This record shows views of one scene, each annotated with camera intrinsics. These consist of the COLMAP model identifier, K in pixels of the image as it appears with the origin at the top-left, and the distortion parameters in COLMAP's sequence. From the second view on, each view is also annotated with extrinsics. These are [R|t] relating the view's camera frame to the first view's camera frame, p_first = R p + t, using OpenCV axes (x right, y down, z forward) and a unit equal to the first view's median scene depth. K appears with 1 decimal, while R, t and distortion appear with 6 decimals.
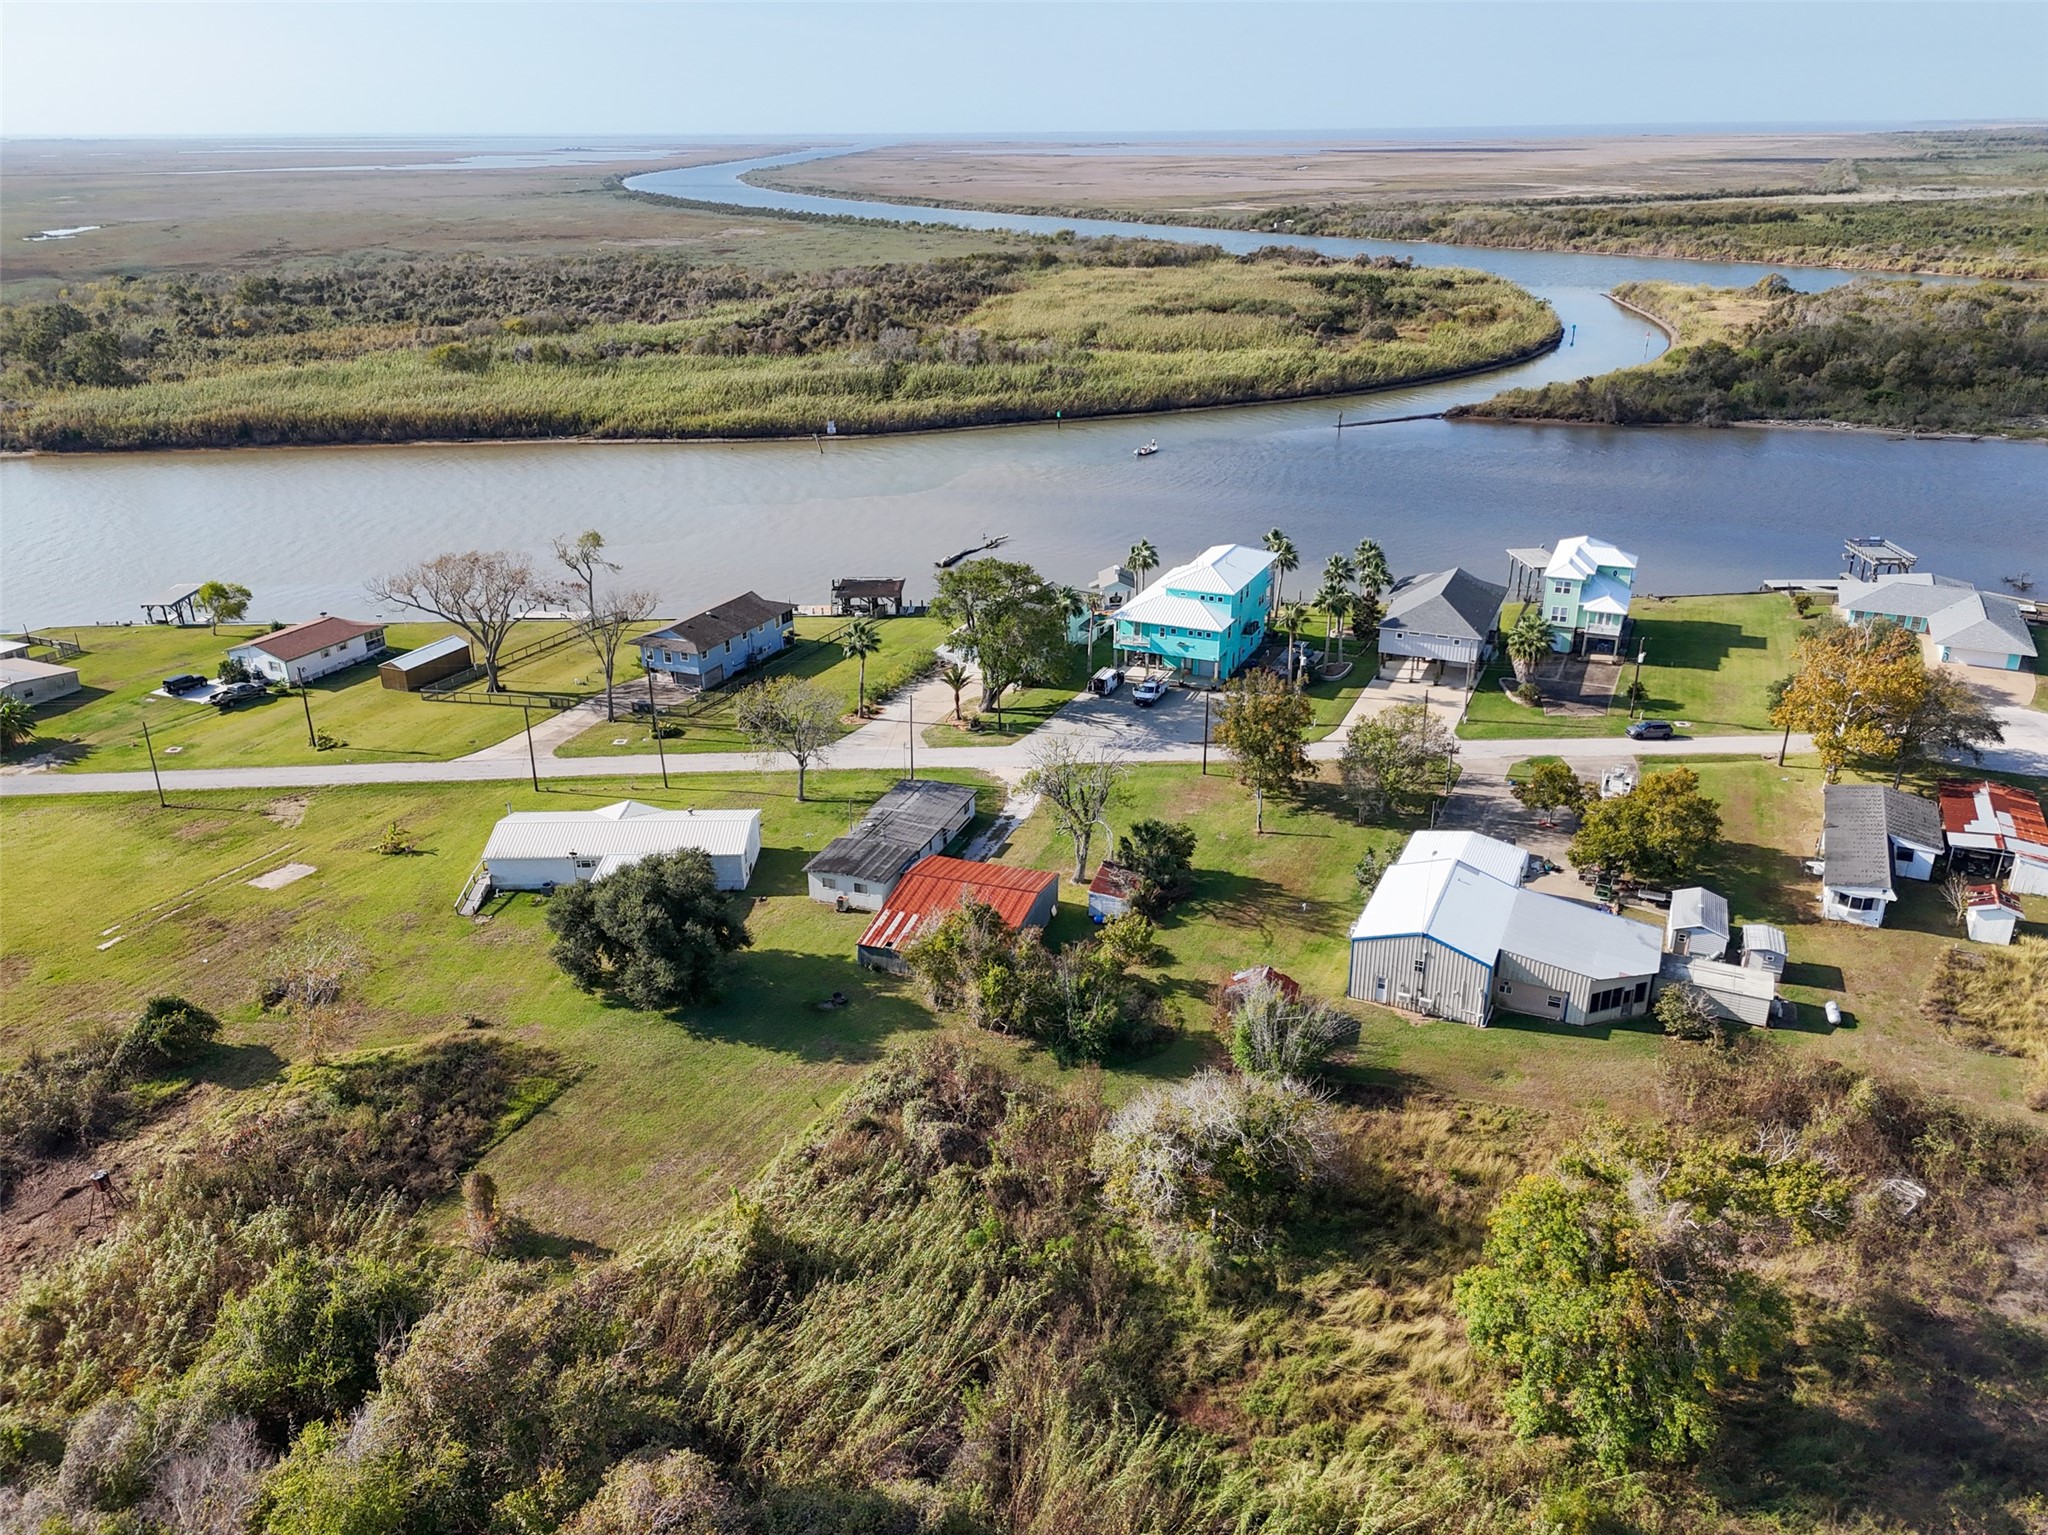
lens RADIAL K [[1506.9, 0, 1032.6], [0, 1506.9, 763.5], [0, 0, 1]] dist [0.076922, -0.070071]
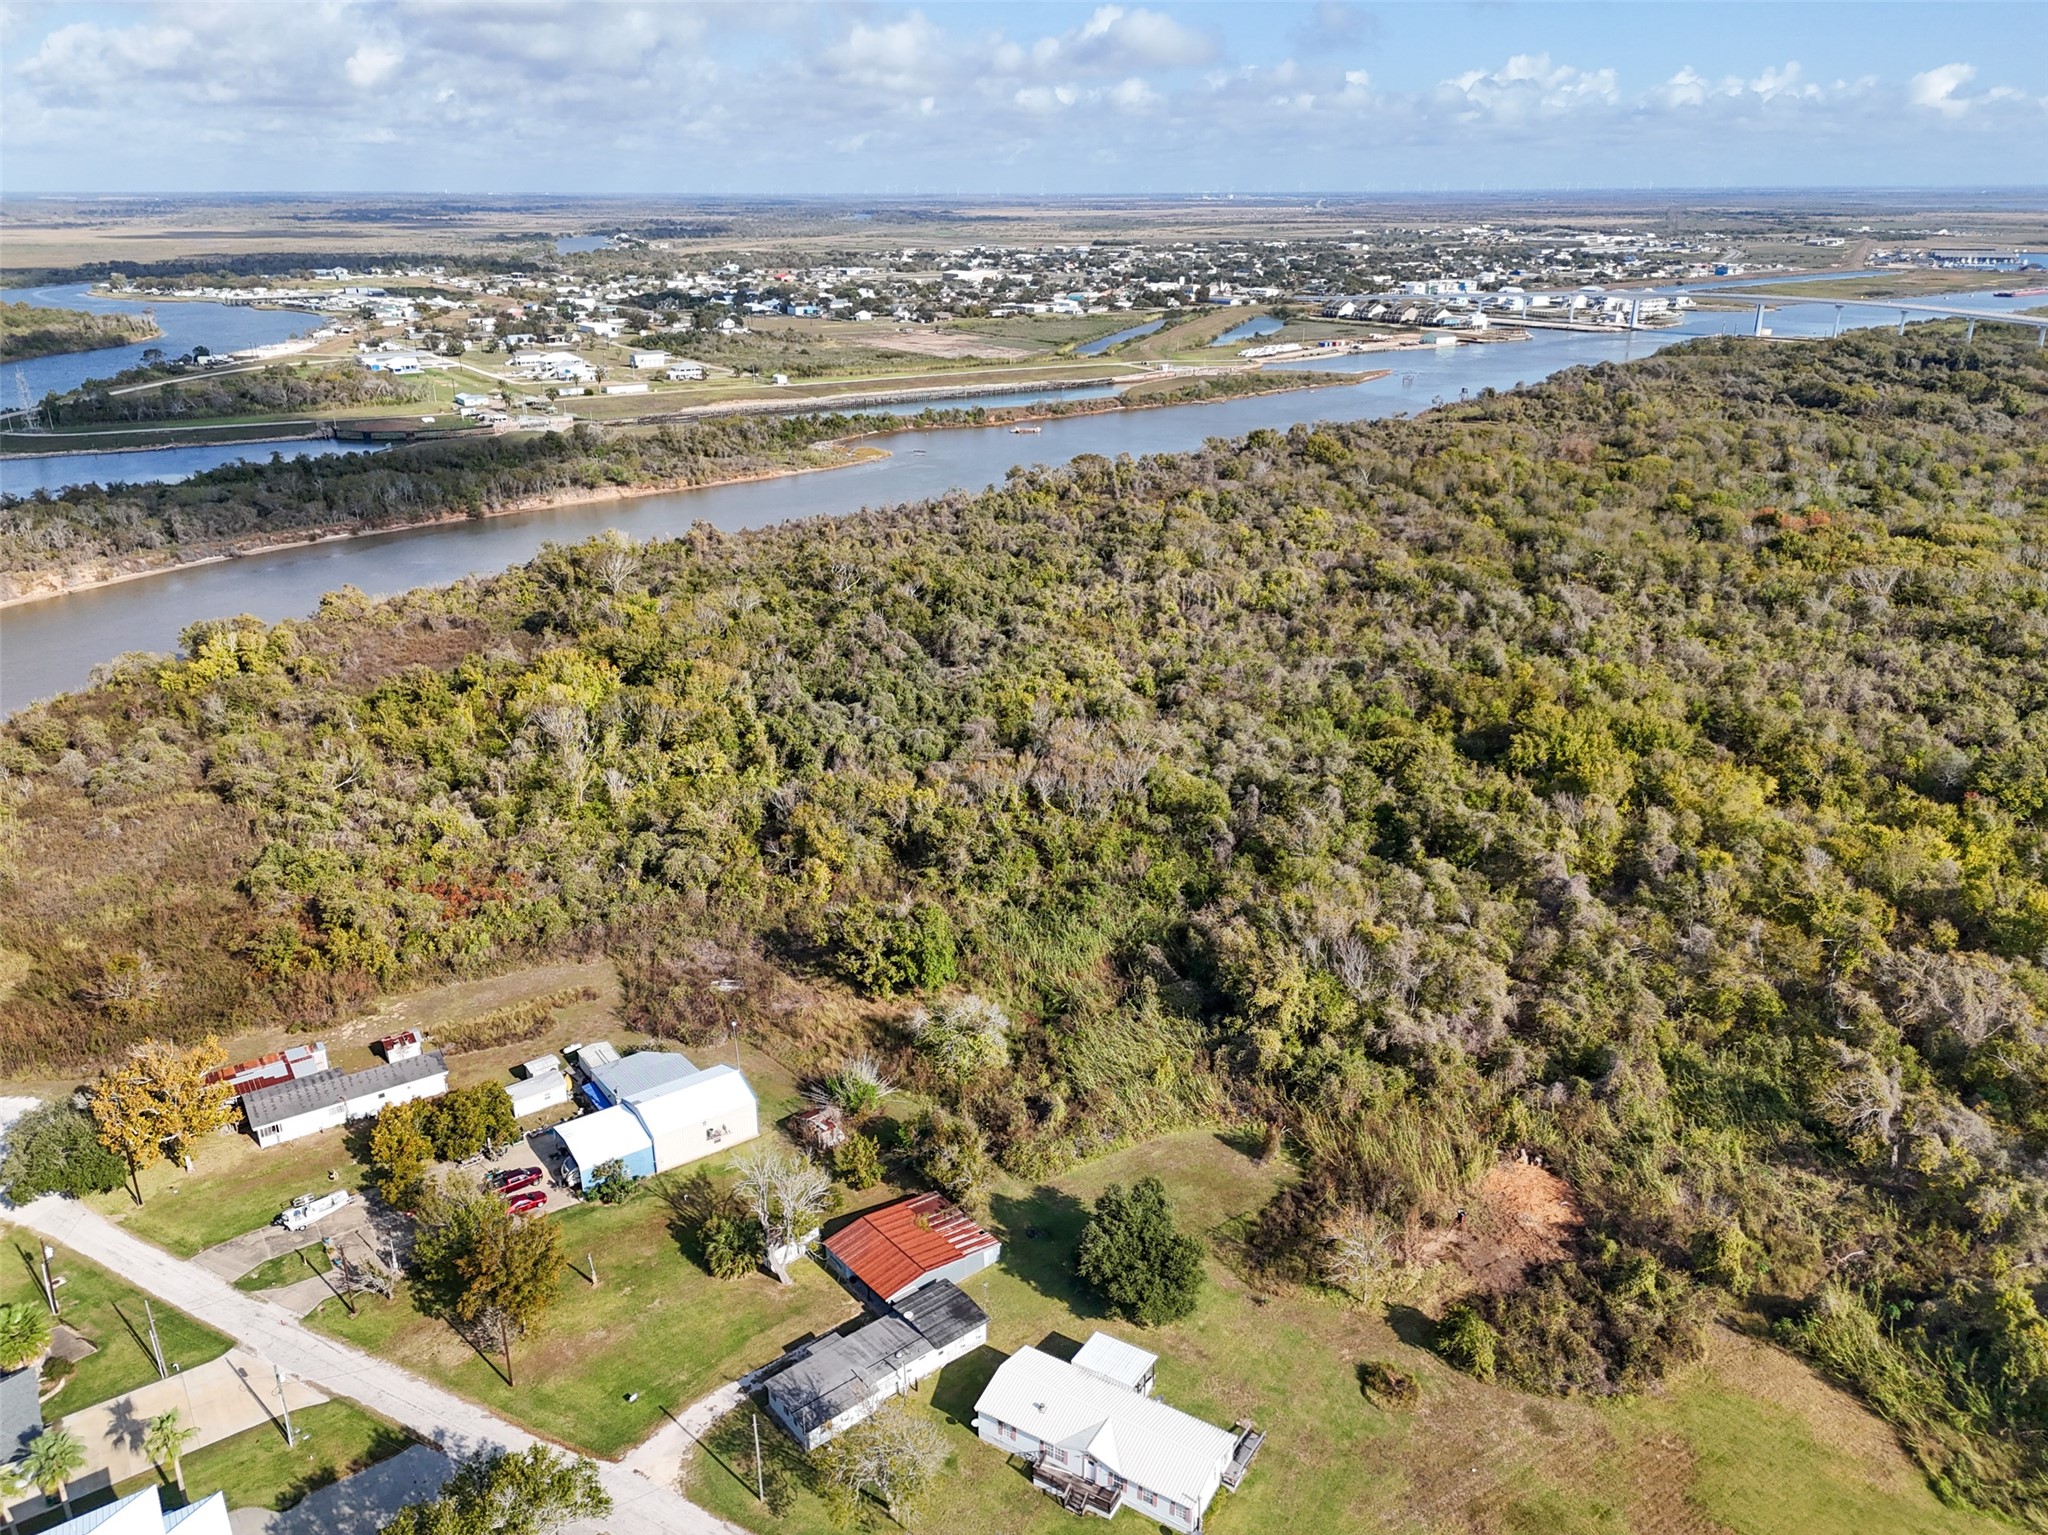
lens RADIAL K [[1506.9, 0, 1031.3], [0, 1506.9, 758.1], [0, 0, 1]] dist [0.076922, -0.070071]
pose [[-0.858714, -0.172062, 0.482705, -0.492376], [0.206574, 0.745801, 0.633331, -0.726614], [-0.468974, 0.643565, -0.604886, 1.032092]]
